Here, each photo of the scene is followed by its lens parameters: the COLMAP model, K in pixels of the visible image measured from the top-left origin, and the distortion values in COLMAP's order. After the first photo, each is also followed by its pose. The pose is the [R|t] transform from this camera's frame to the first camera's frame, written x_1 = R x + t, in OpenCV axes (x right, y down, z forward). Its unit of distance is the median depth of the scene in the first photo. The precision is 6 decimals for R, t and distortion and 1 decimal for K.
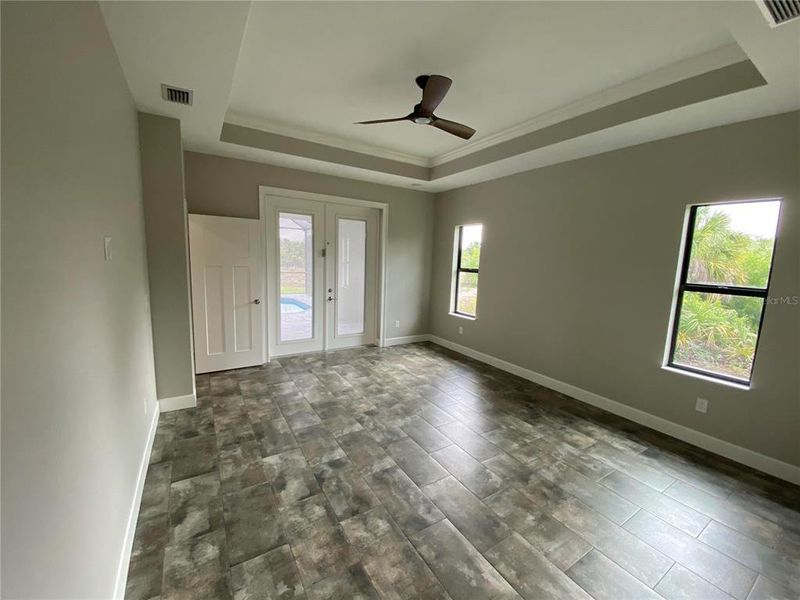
lens RADIAL K [[325.1, 0, 401.8], [0, 325.1, 297.7], [0, 0, 1]] dist [-0.003596, -0.008332]
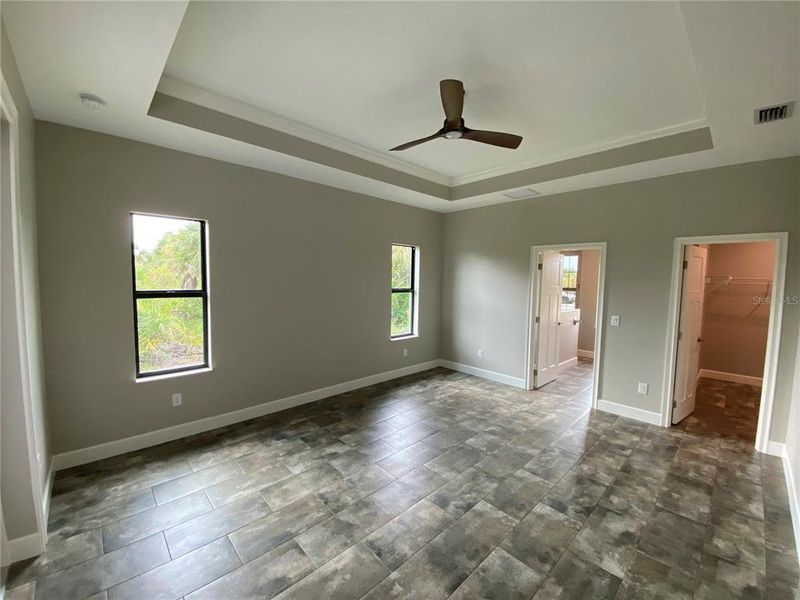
lens RADIAL K [[325.1, 0, 392.7], [0, 325.1, 301.6], [0, 0, 1]] dist [-0.003596, -0.008332]
pose [[-0.178917, -0.124731, 0.975926, -0.874589], [0.104444, 0.983918, 0.144900, -0.238800], [-0.978305, 0.127855, -0.163012, 1.411455]]
